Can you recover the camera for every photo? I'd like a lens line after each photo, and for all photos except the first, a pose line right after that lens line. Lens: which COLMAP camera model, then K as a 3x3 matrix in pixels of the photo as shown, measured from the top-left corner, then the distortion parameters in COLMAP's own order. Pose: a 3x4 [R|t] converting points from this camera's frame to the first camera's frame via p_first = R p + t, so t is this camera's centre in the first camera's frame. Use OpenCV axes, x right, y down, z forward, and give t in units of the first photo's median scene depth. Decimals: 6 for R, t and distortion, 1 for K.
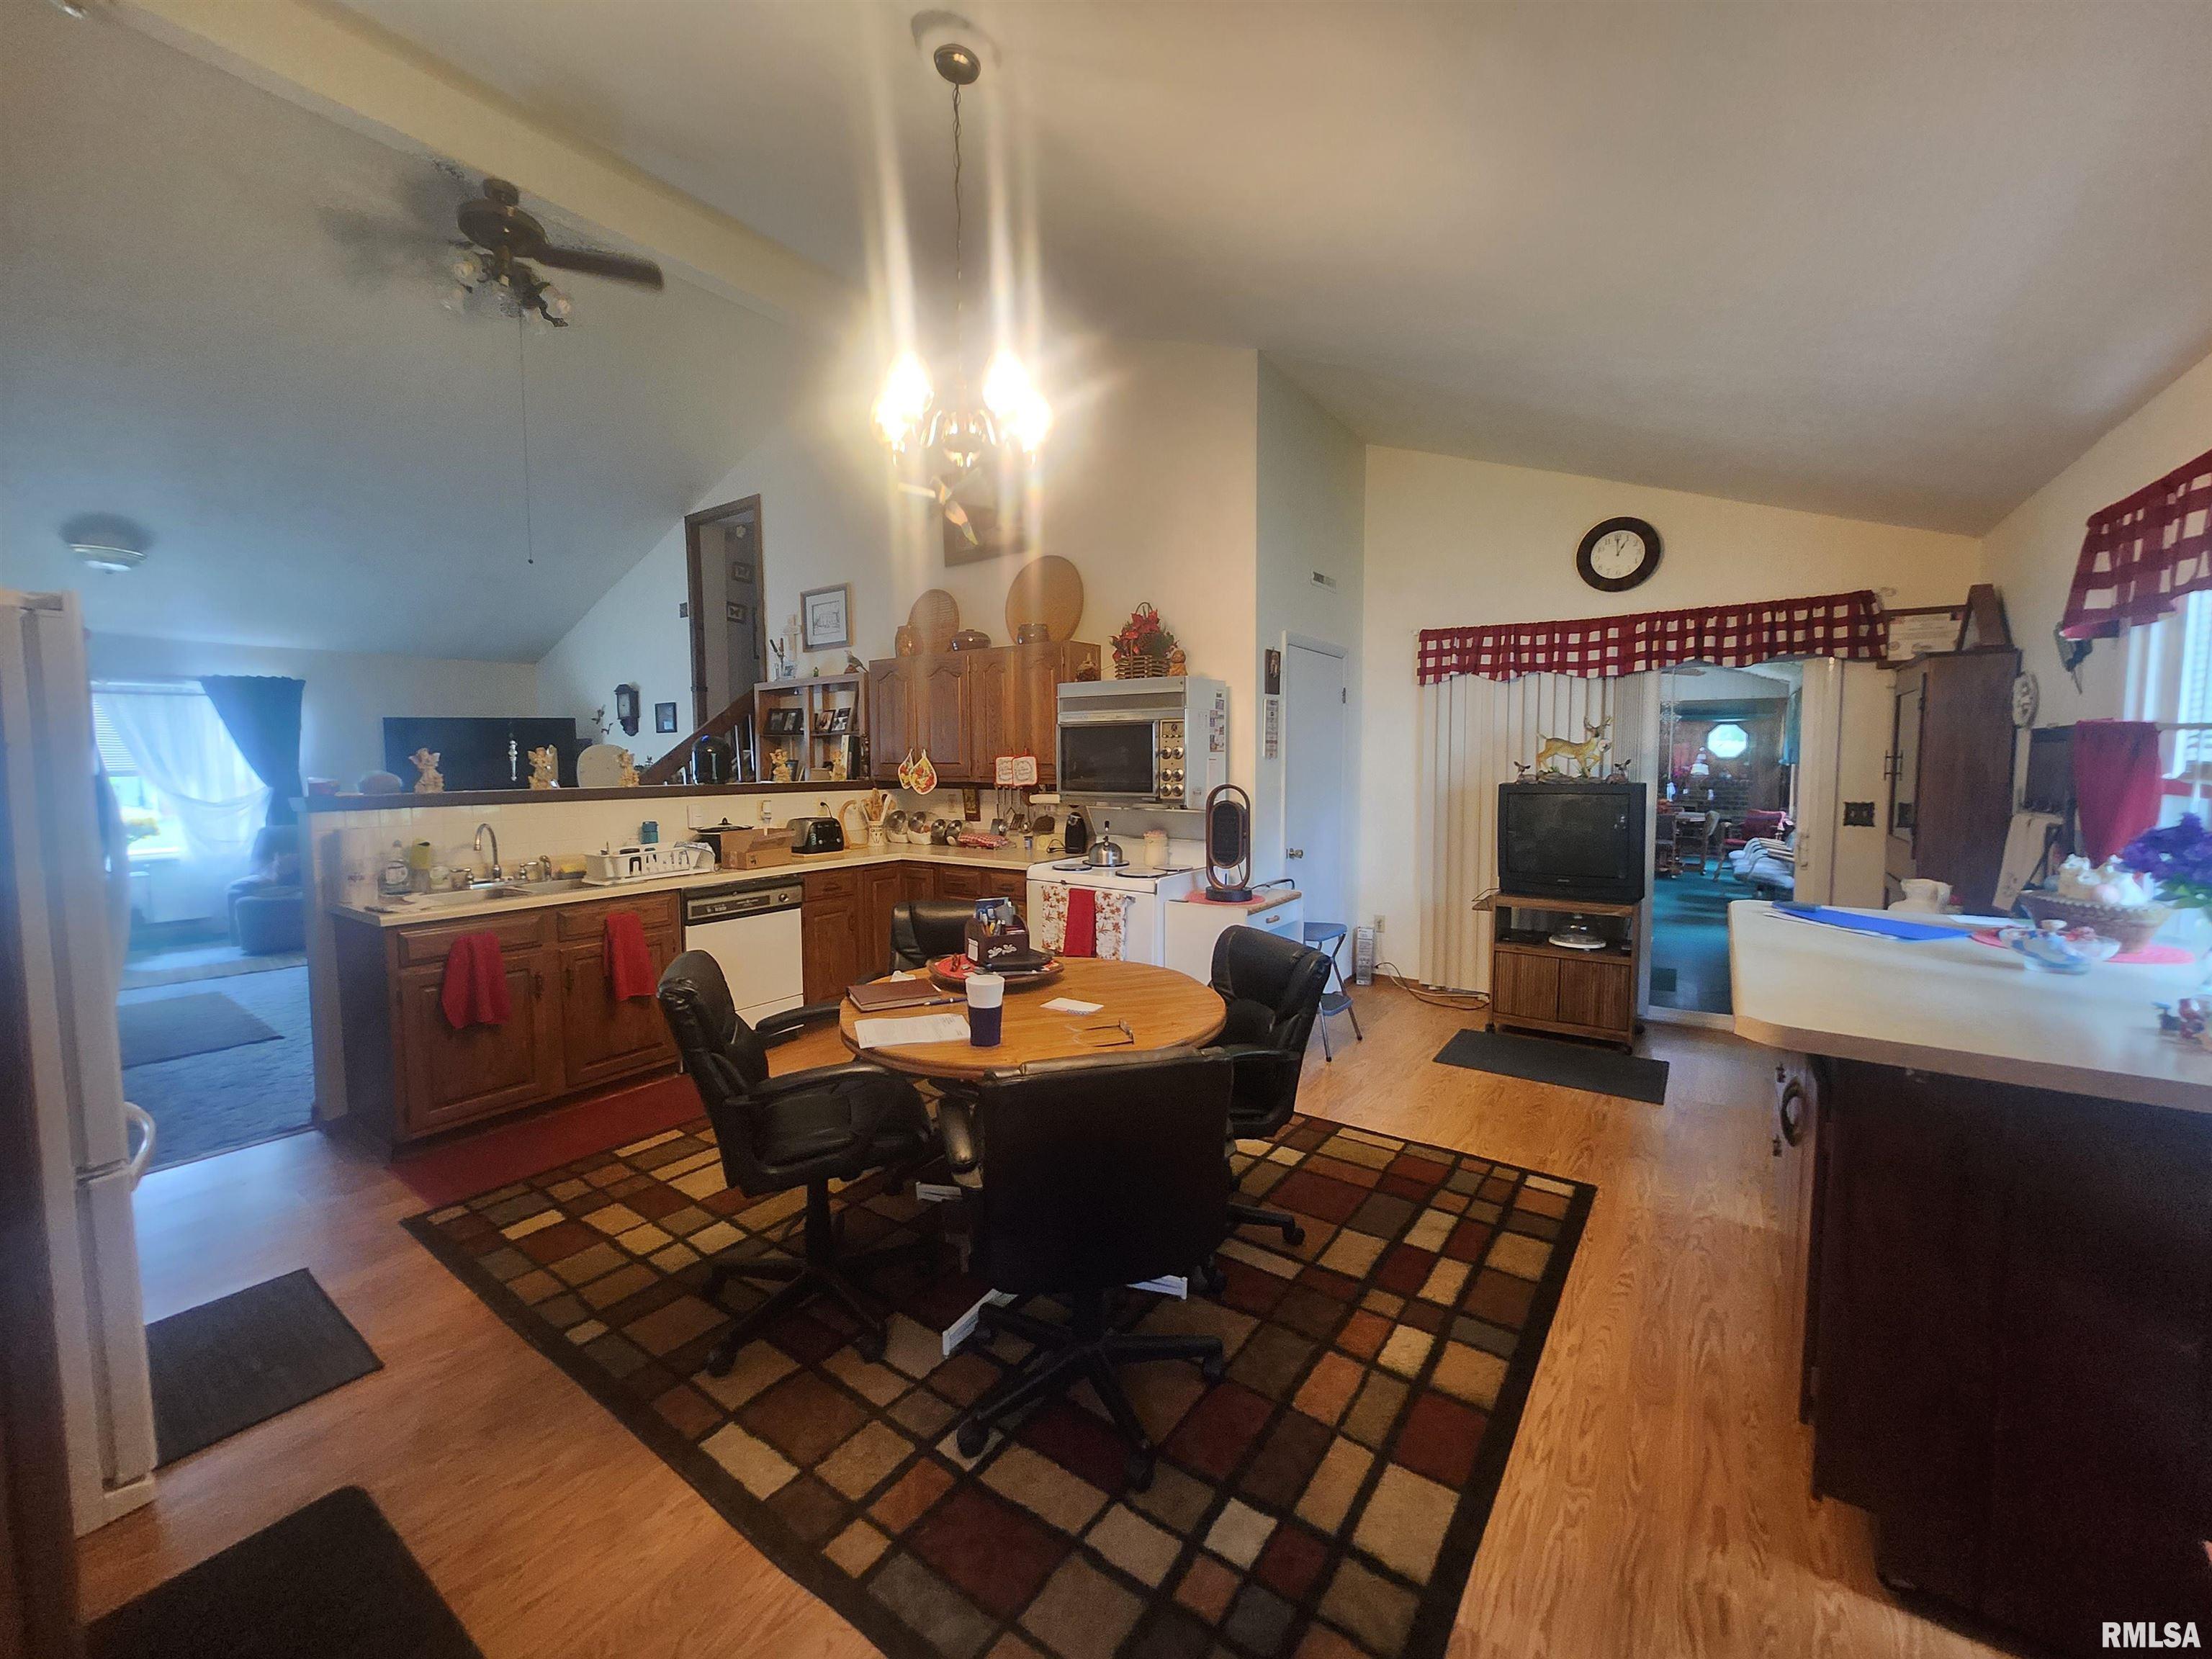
lens RADIAL K [[867.9, 0, 1087.0], [0, 867.9, 819.9], [0, 0, 1]] dist [-0.011776, 0.003740]
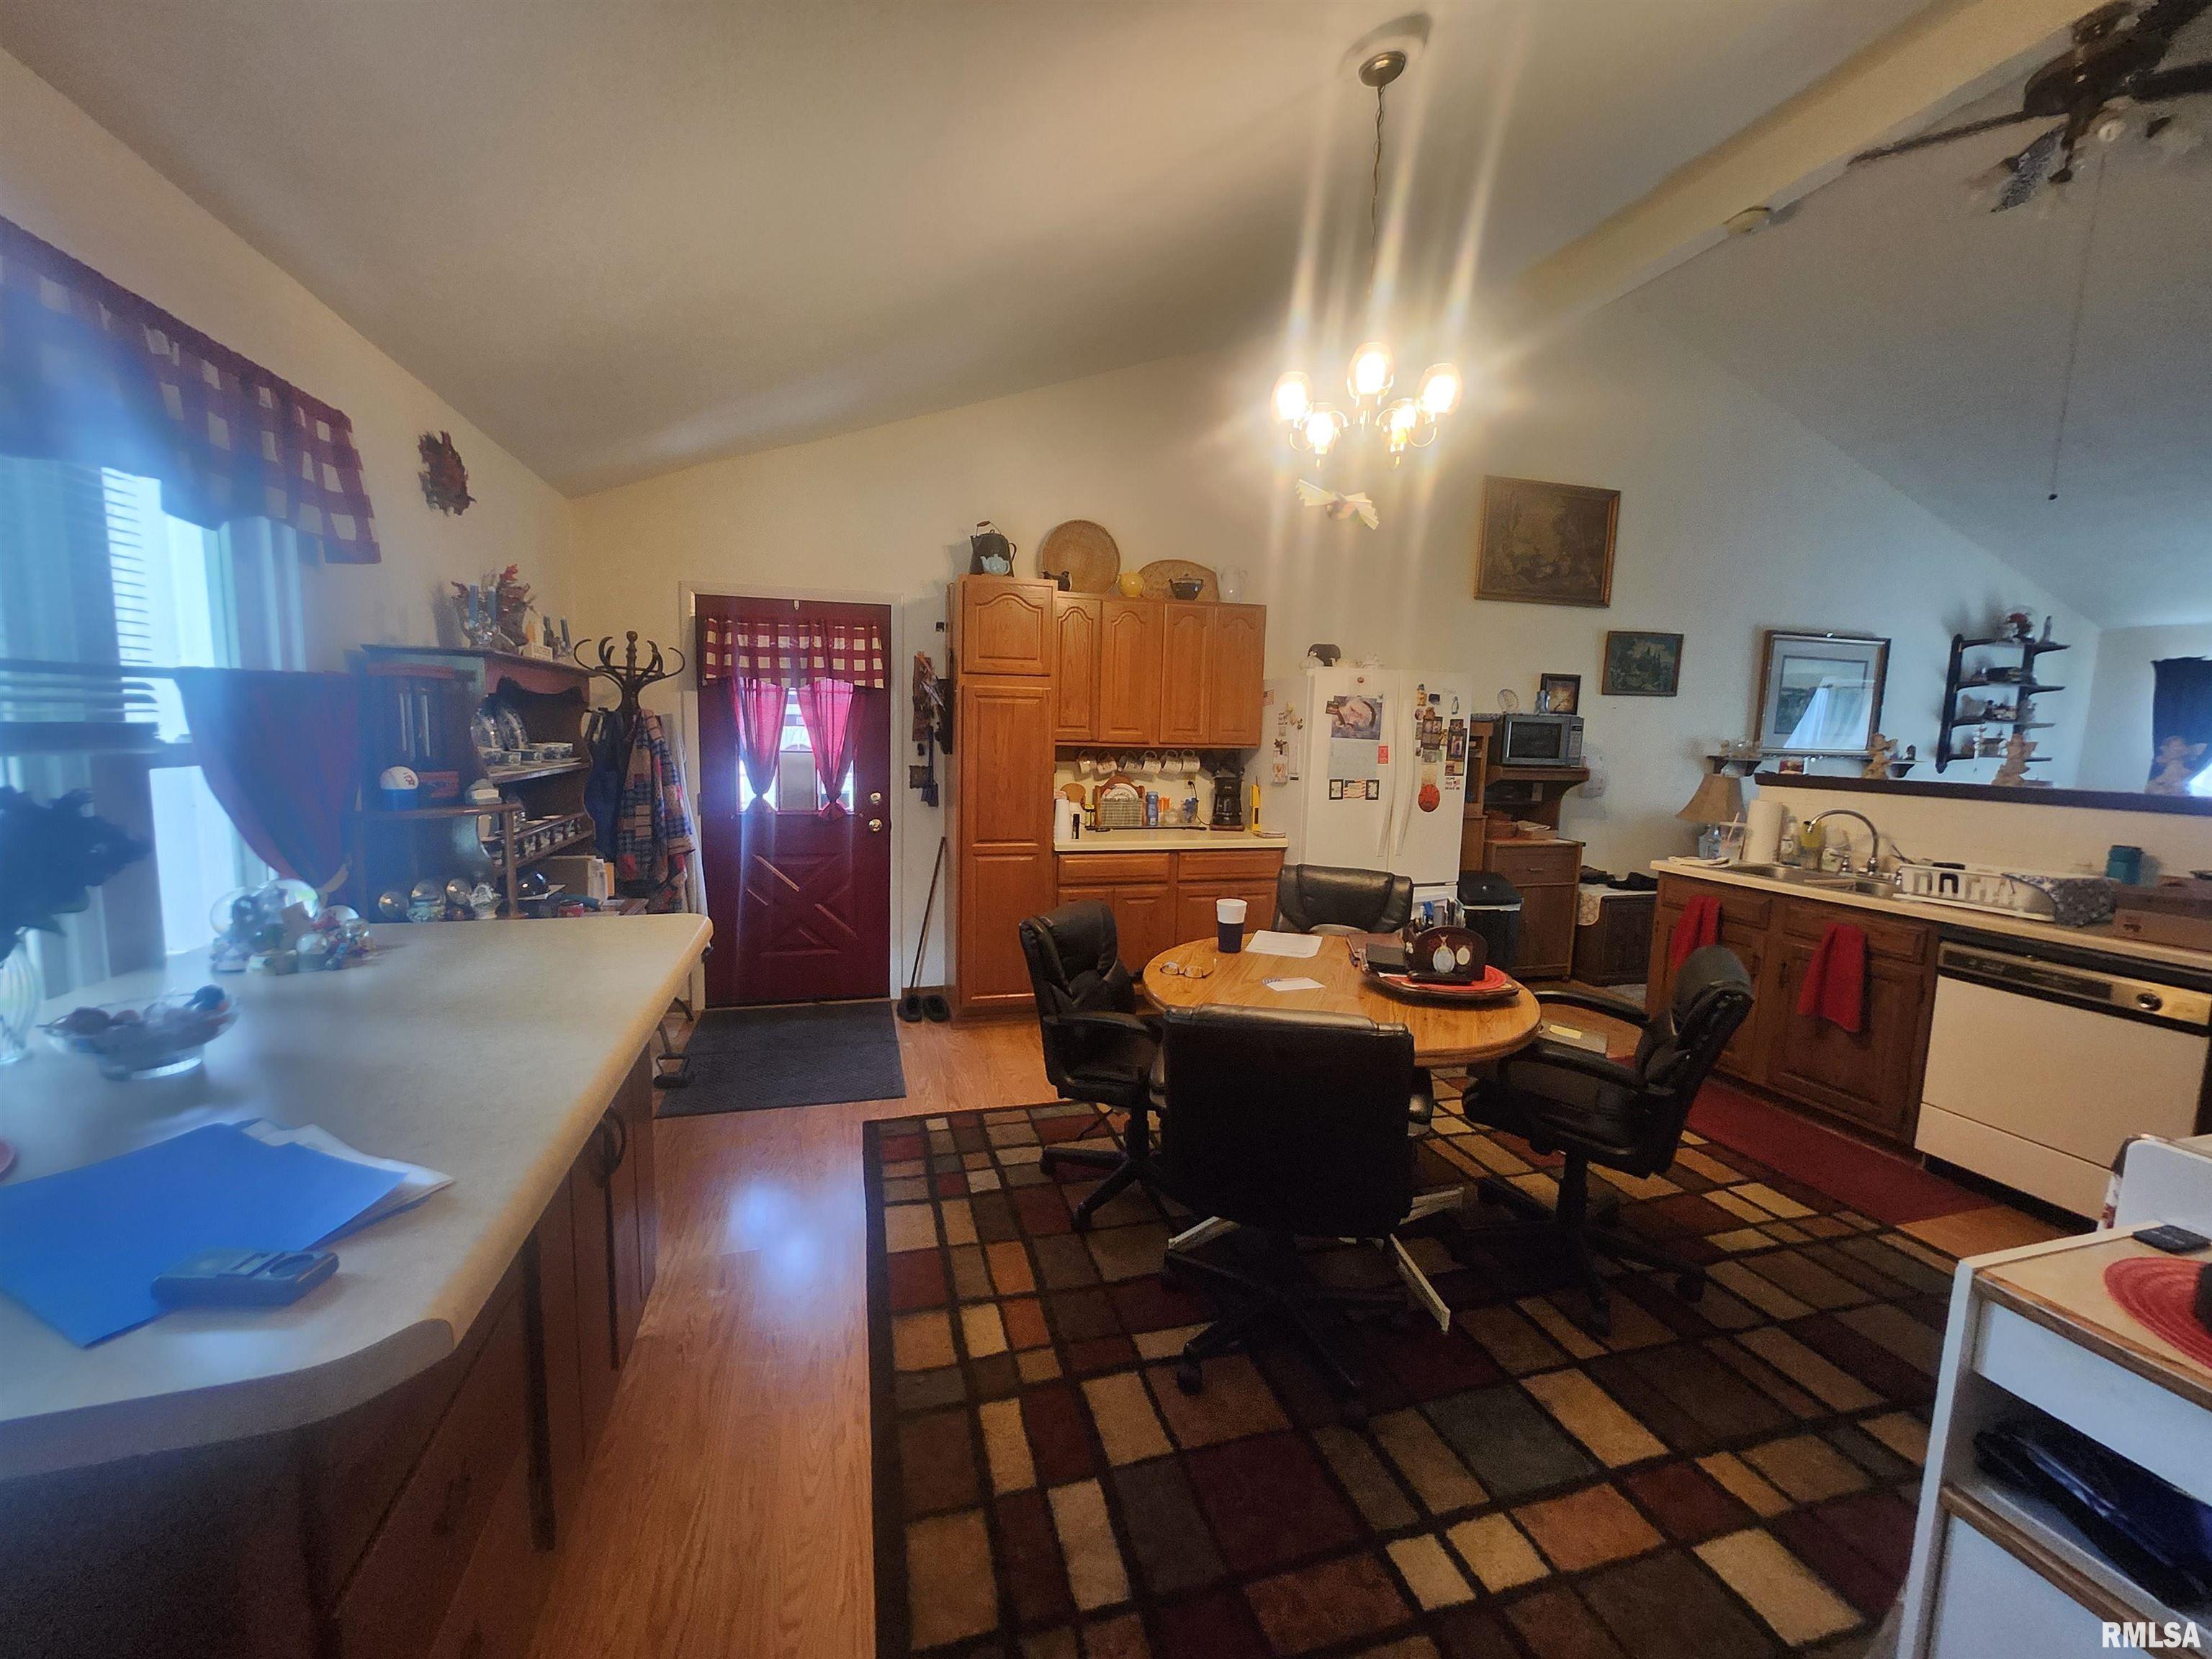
lens RADIAL K [[867.9, 0, 1089.8], [0, 867.9, 838.2], [0, 0, 1]] dist [-0.011776, 0.003740]
pose [[-0.619361, 0.087146, -0.780255, 0.984576], [-0.074596, 0.982792, 0.168981, -0.109517], [0.781554, 0.162864, -0.602203, 1.548266]]
